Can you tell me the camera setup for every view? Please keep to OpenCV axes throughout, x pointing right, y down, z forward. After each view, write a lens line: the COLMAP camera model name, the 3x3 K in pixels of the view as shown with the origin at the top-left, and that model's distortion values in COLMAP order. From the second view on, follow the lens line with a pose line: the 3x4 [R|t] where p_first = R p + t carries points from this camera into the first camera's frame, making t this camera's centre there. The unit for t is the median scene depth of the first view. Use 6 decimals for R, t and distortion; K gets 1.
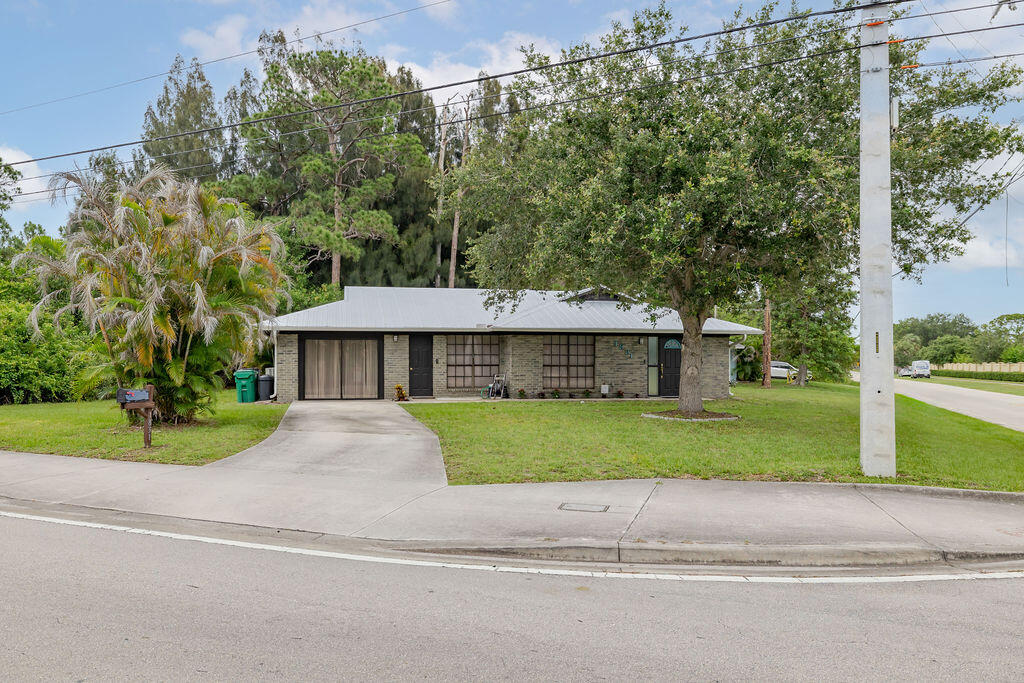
lens RADIAL K [[689.6, 0, 504.3], [0, 689.6, 360.0], [0, 0, 1]] dist [-0.000144, 0.005274]
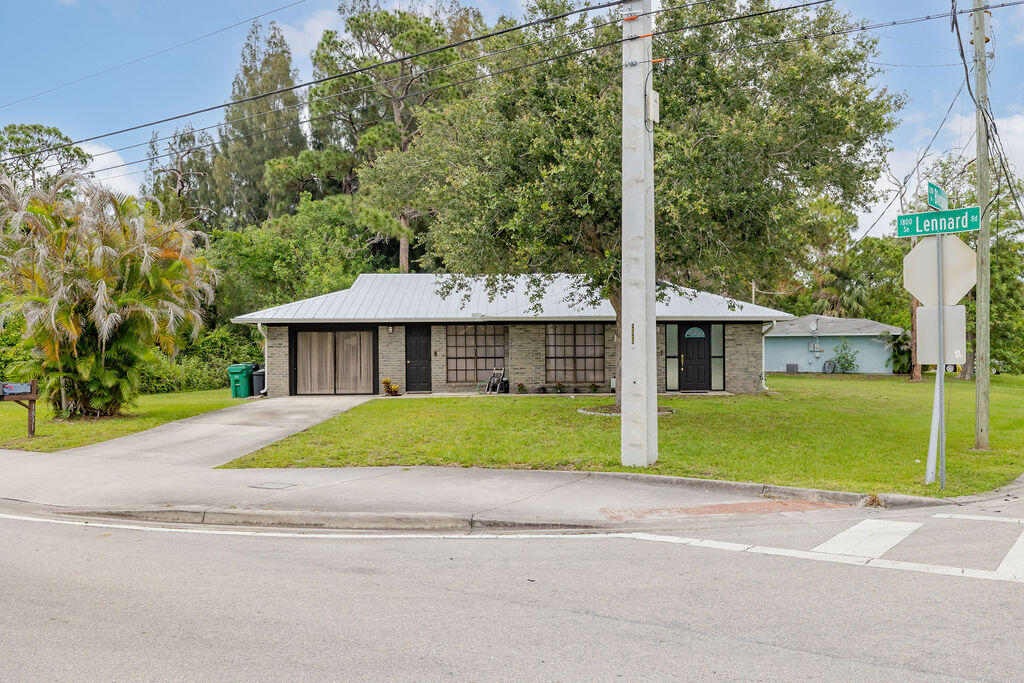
lens RADIAL K [[820.4, 0, 572.5], [0, 820.4, 352.8], [0, 0, 1]] dist [0.011144, -0.004352]
pose [[0.991787, -0.007221, -0.127699, 0.234677], [0.007595, 0.999968, 0.002439, -0.000548], [0.127678, -0.003388, 0.991810, -0.079672]]
